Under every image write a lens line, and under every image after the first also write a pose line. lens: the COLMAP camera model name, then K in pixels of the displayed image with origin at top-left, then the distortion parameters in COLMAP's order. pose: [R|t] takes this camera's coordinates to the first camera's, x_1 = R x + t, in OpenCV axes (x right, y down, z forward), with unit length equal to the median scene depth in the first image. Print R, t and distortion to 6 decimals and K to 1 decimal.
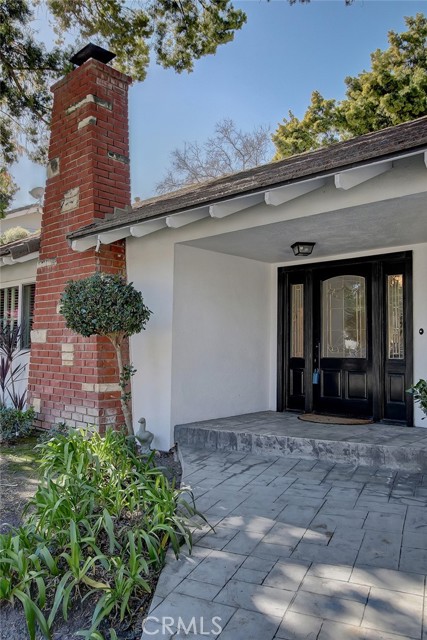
lens RADIAL K [[408.5, 0, 213.5], [0, 408.5, 320.0], [0, 0, 1]] dist [0.004566, 0.000738]
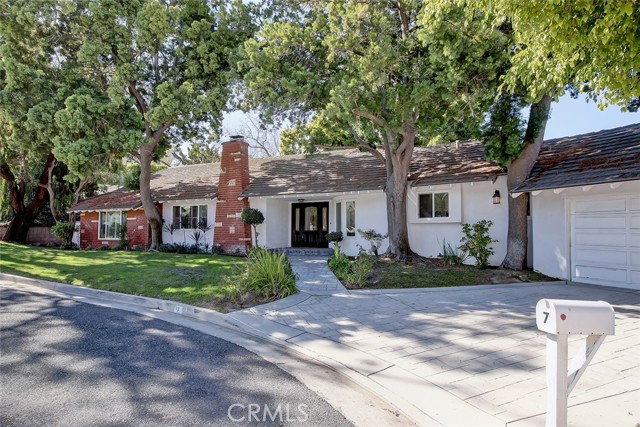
lens RADIAL K [[389.1, 0, 320.0], [0, 389.1, 213.5], [0, 0, 1]] dist [-0.000459, -0.000046]
pose [[0.935917, 0.004679, 0.352190, -0.728562], [-0.009336, 0.999890, 0.011528, -0.084131], [-0.352097, -0.014077, 0.935858, -1.990425]]
